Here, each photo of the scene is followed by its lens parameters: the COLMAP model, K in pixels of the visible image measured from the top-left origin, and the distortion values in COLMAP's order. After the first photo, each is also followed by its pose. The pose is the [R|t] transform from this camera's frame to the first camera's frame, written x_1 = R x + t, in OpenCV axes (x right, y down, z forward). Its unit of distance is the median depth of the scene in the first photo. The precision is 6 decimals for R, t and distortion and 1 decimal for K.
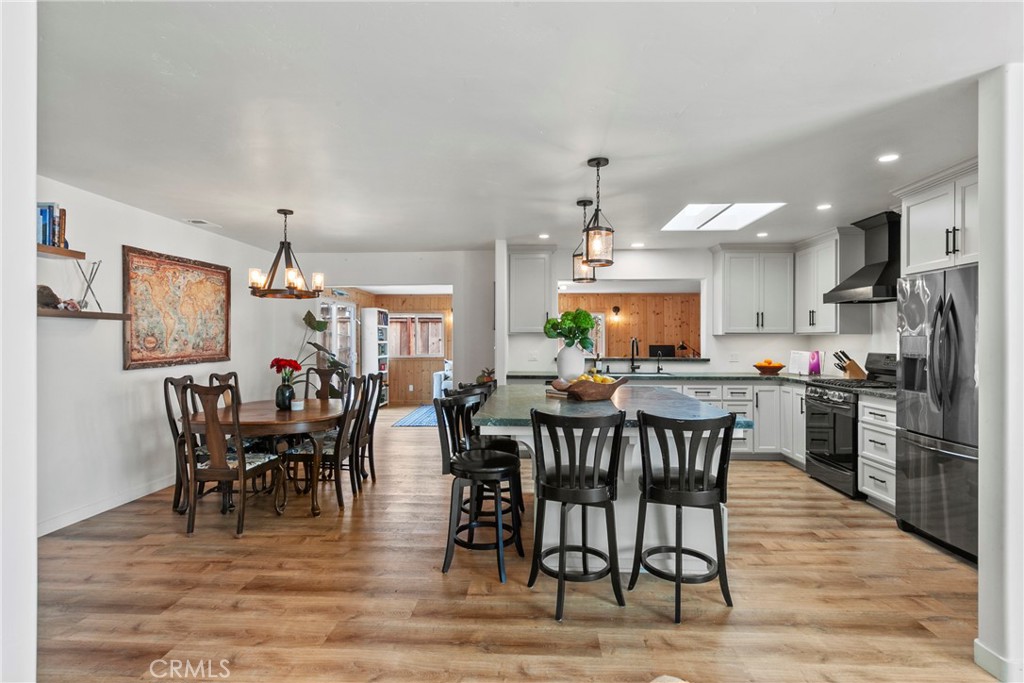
lens RADIAL K [[525.6, 0, 512.0], [0, 525.6, 341.5], [0, 0, 1]] dist [0.000359, 0.000048]
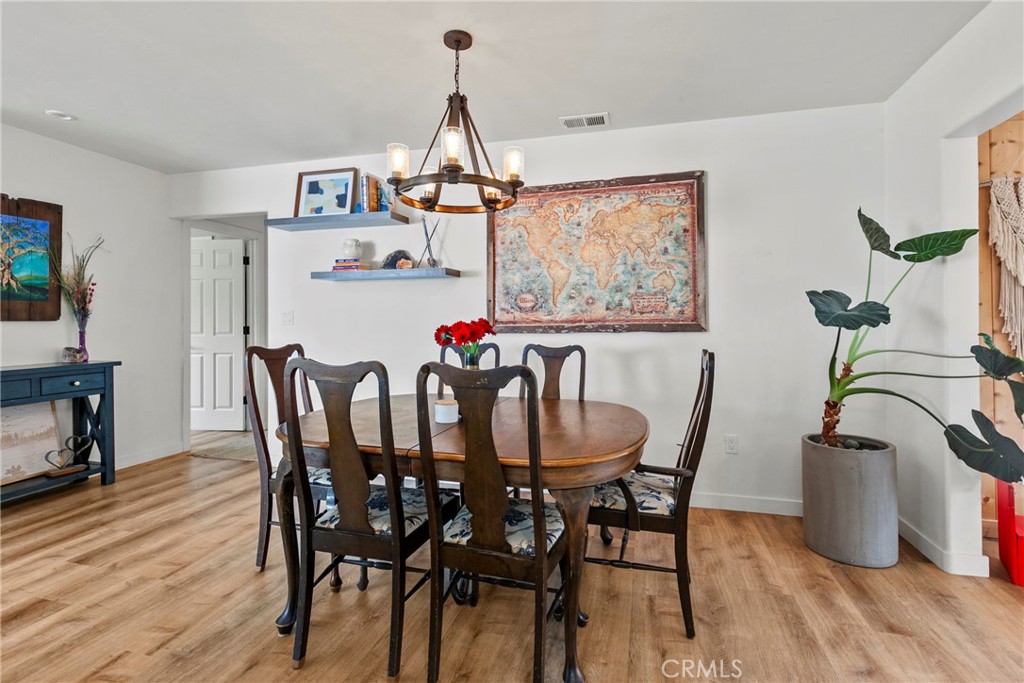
lens RADIAL K [[474.7, 0, 513.8], [0, 474.7, 316.6], [0, 0, 1]] dist [-0.000429, 0.000082]
pose [[-0.212163, -0.011833, -0.977163, 0.018694], [-0.004974, 0.999927, -0.011029, 0.031563], [0.977222, 0.002521, -0.212207, 1.064637]]
